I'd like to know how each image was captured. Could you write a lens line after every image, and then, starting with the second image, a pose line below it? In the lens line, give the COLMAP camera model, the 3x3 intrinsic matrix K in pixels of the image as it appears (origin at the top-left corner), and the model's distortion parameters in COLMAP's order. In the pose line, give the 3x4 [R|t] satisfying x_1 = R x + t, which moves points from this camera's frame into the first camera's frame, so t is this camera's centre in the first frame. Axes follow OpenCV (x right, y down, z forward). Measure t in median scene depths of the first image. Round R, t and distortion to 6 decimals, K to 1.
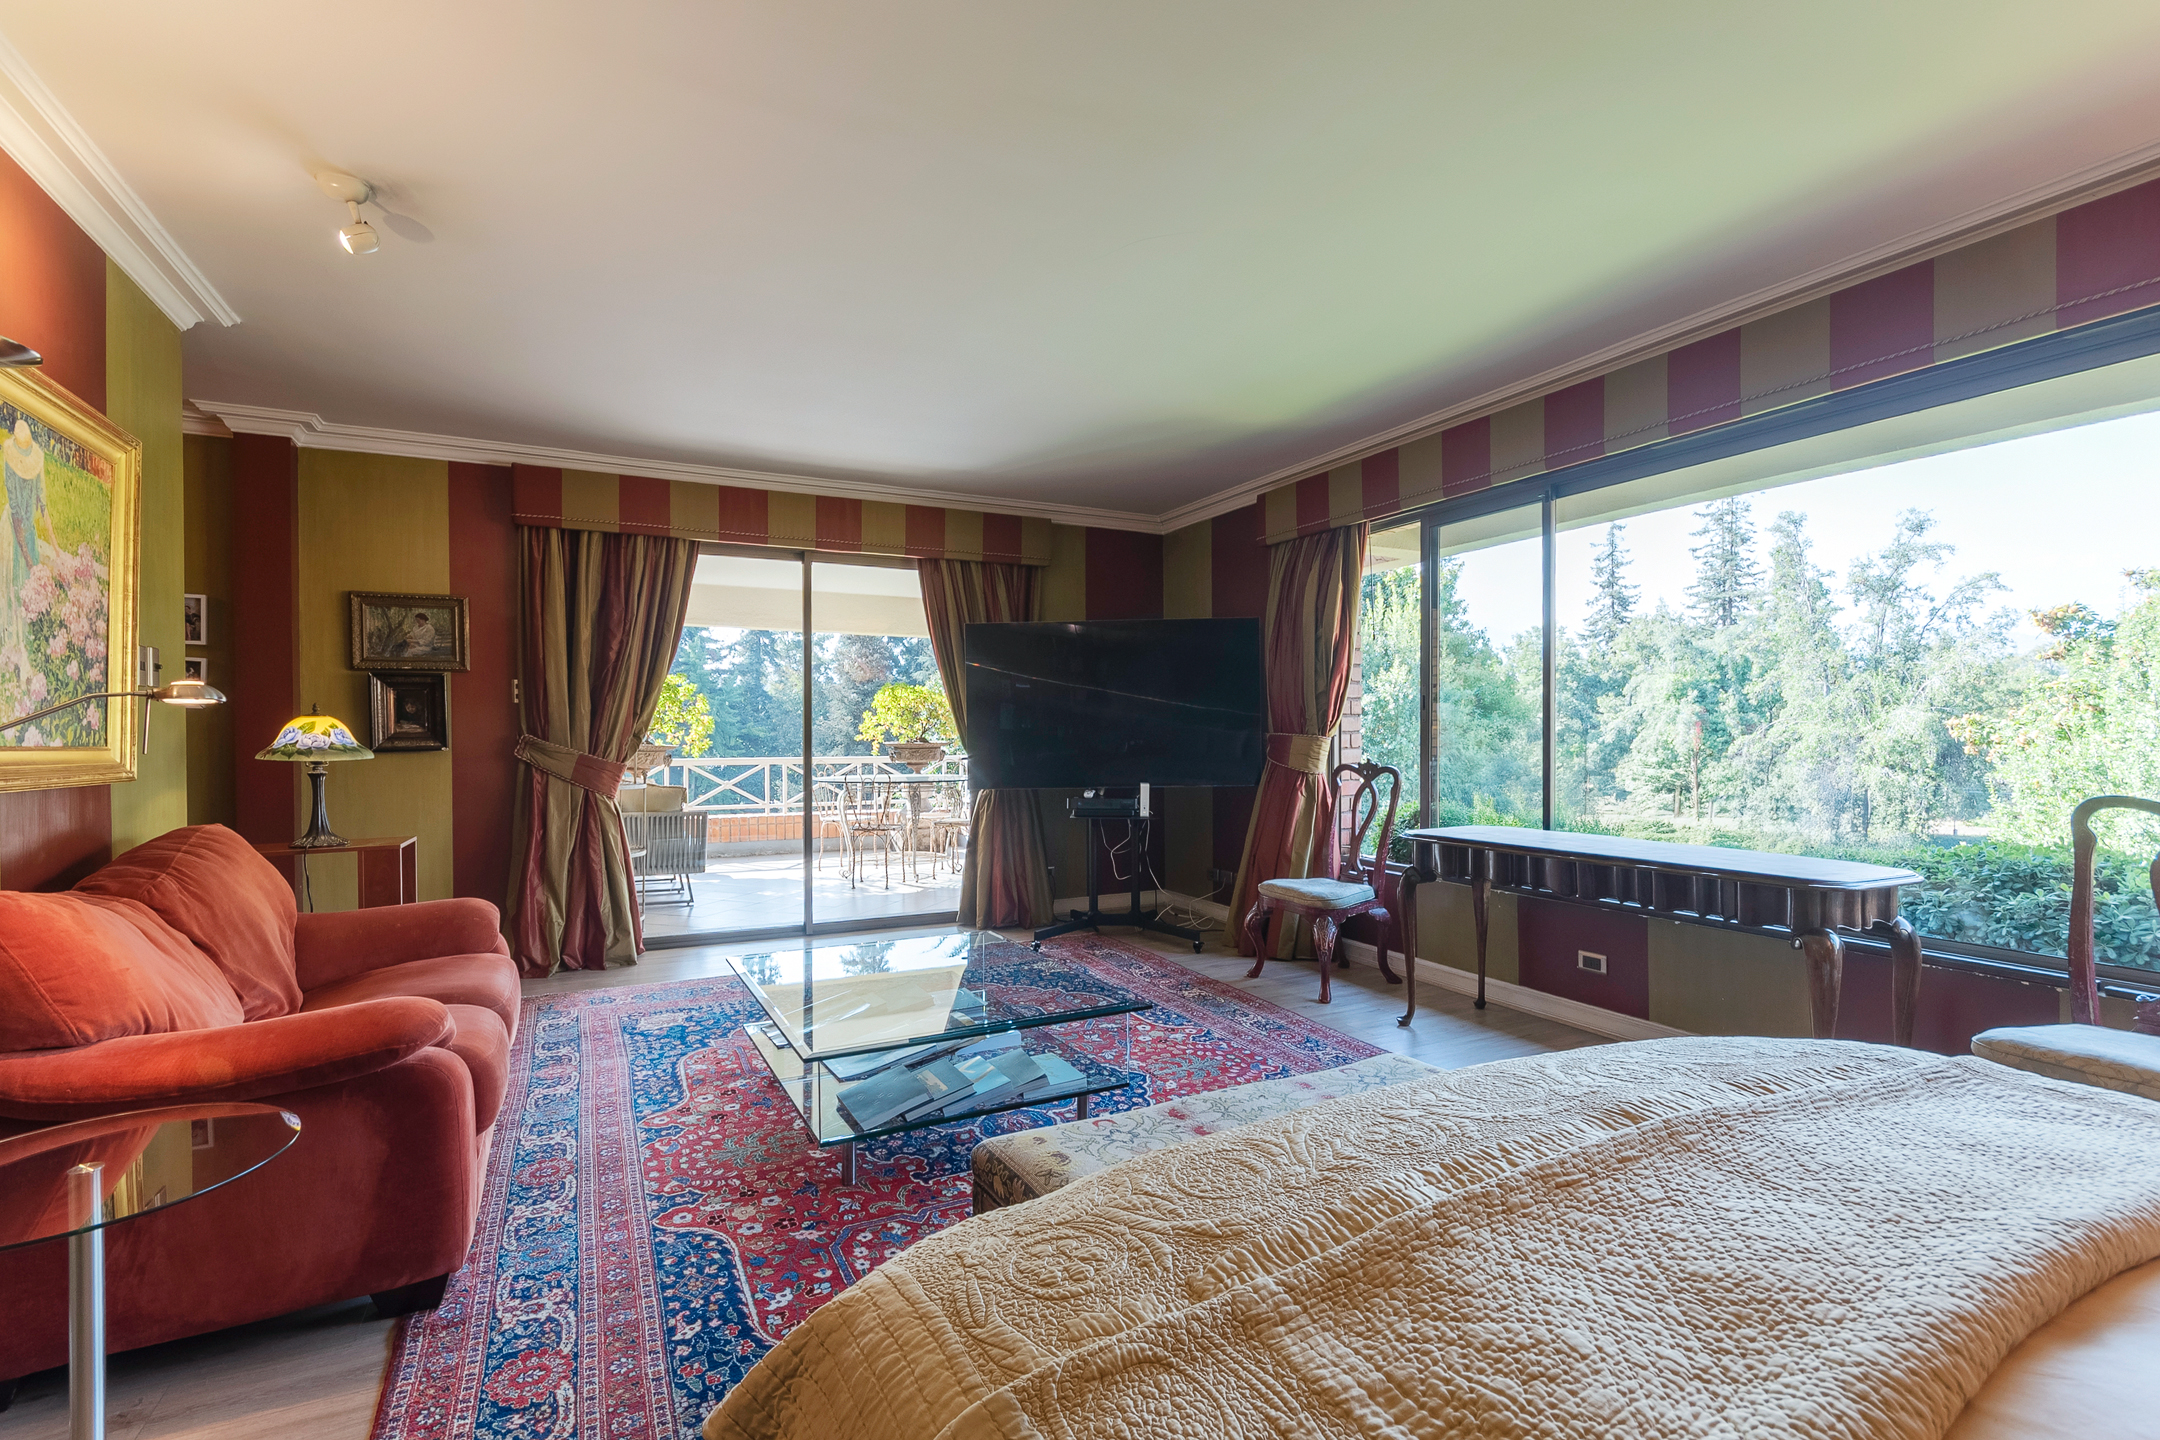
lens RADIAL K [[970.2, 0, 1064.7], [0, 970.2, 736.2], [0, 0, 1]] dist [0.004038, 0.000522]
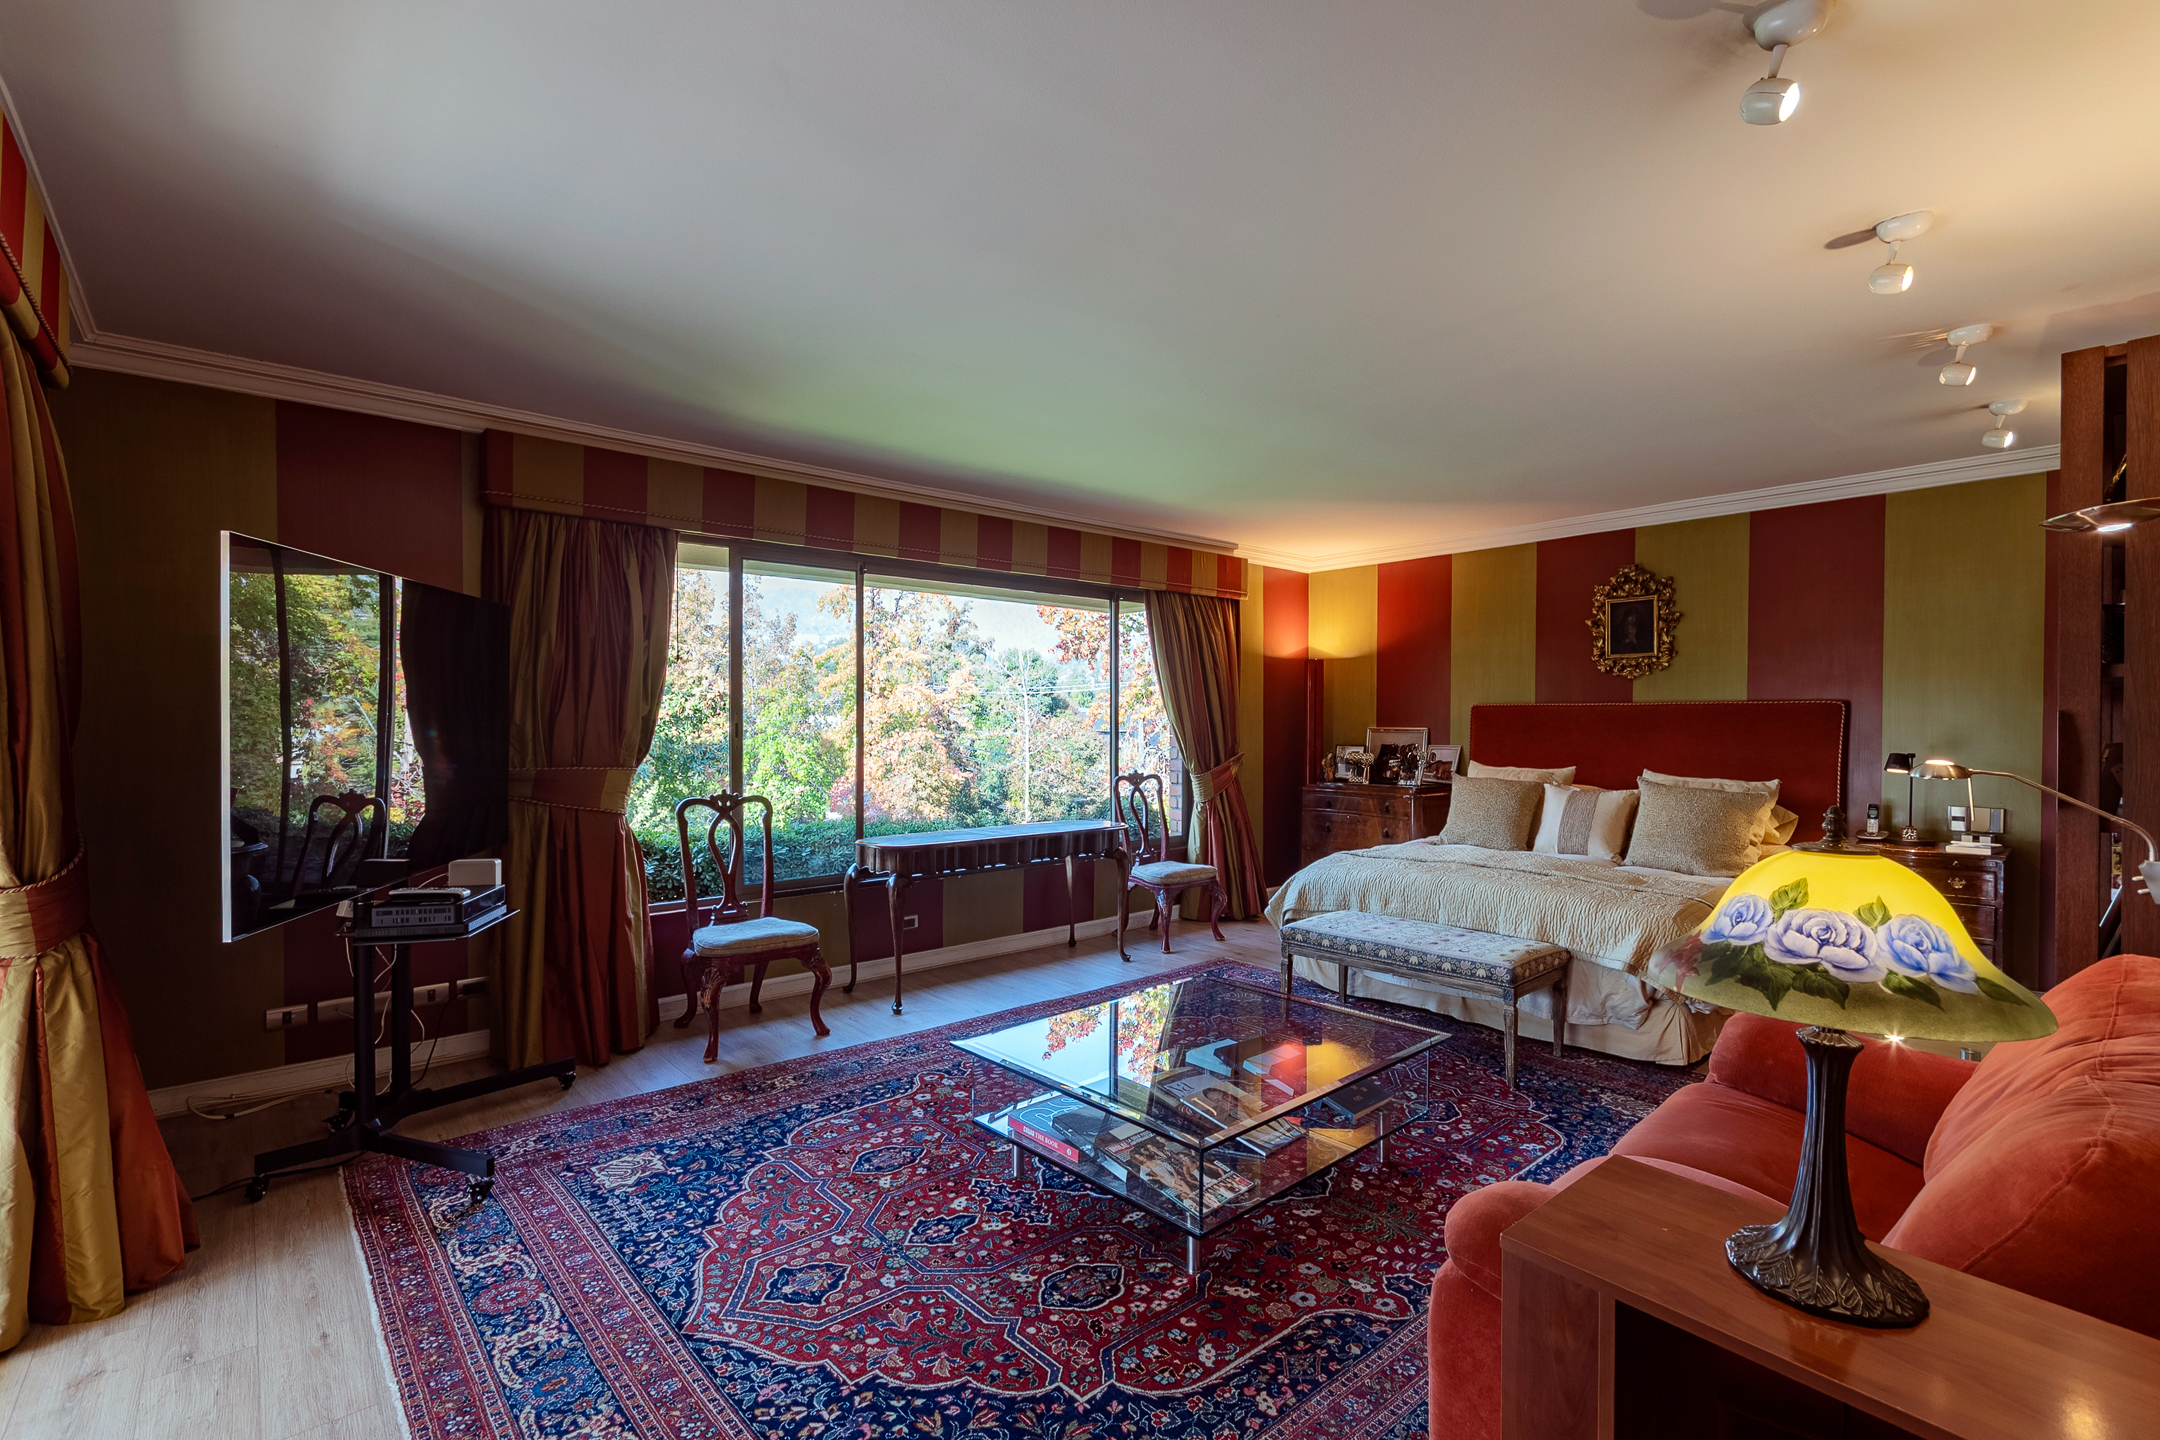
lens RADIAL K [[970.2, 0, 1083.7], [0, 970.2, 730.2], [0, 0, 1]] dist [0.004038, 0.000522]
pose [[-0.259350, -0.005620, 0.965767, -0.799710], [0.001133, 0.999981, 0.006123, -0.046471], [-0.965783, 0.002682, -0.259338, 1.045868]]
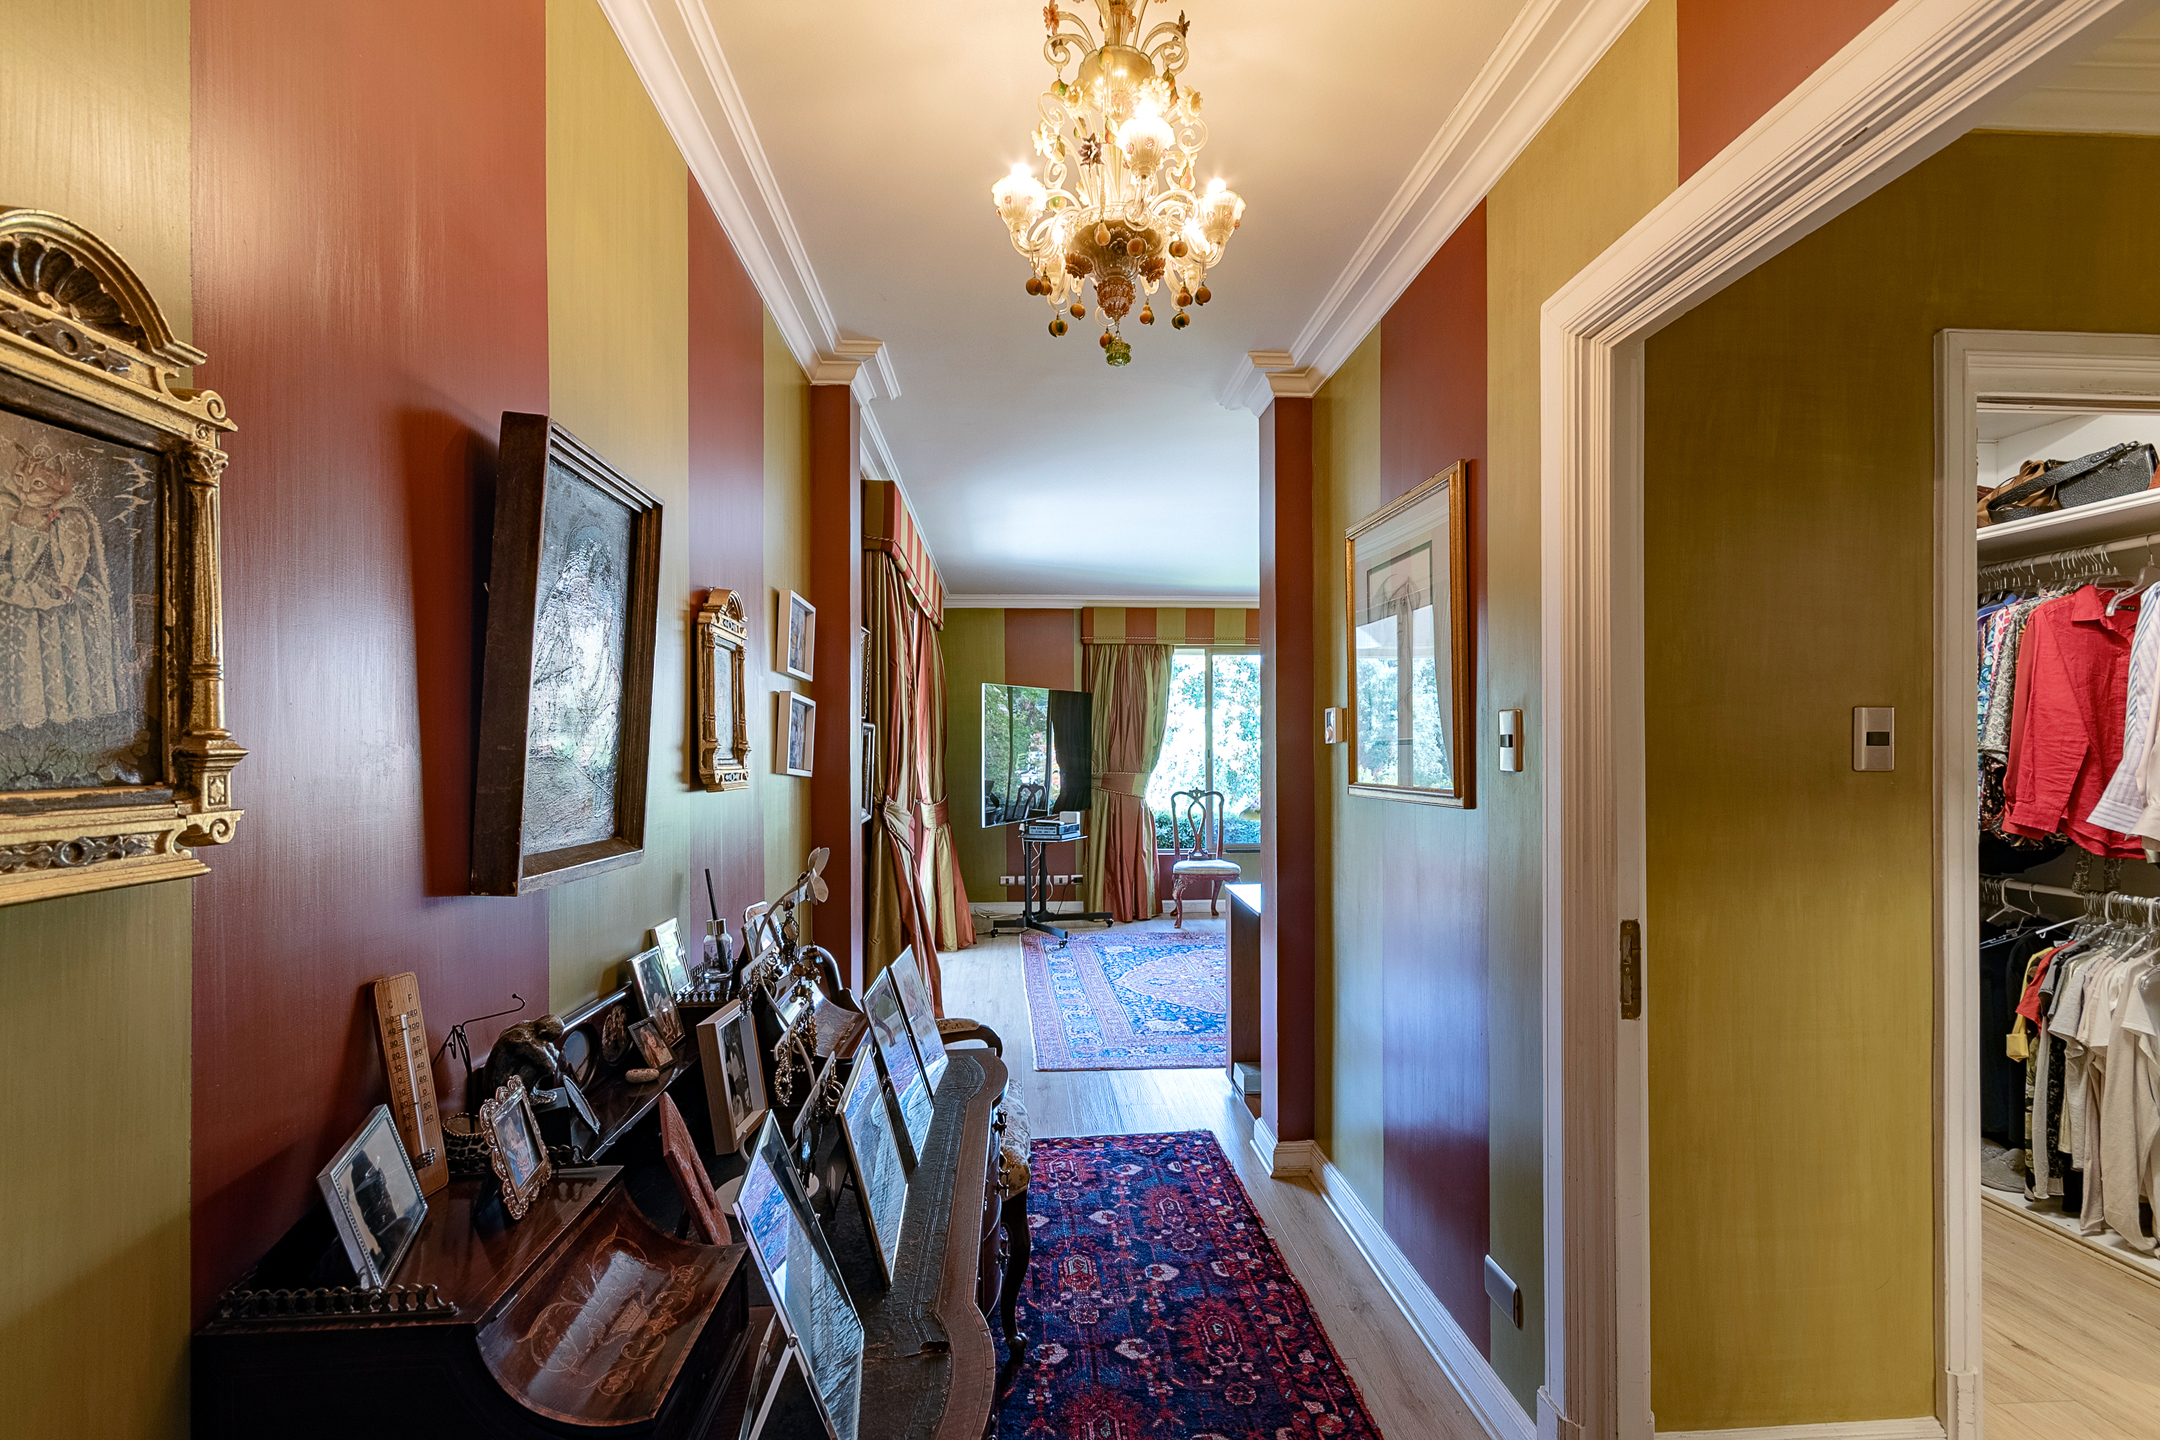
lens RADIAL K [[970.2, 0, 1079.9], [0, 970.2, 739.0], [0, 0, 1]] dist [0.004038, 0.000522]
pose [[0.370845, 0.013790, 0.928593, -1.543754], [0.002666, 0.999870, -0.015913, -0.039402], [-0.928691, 0.008377, 0.370760, 0.643544]]
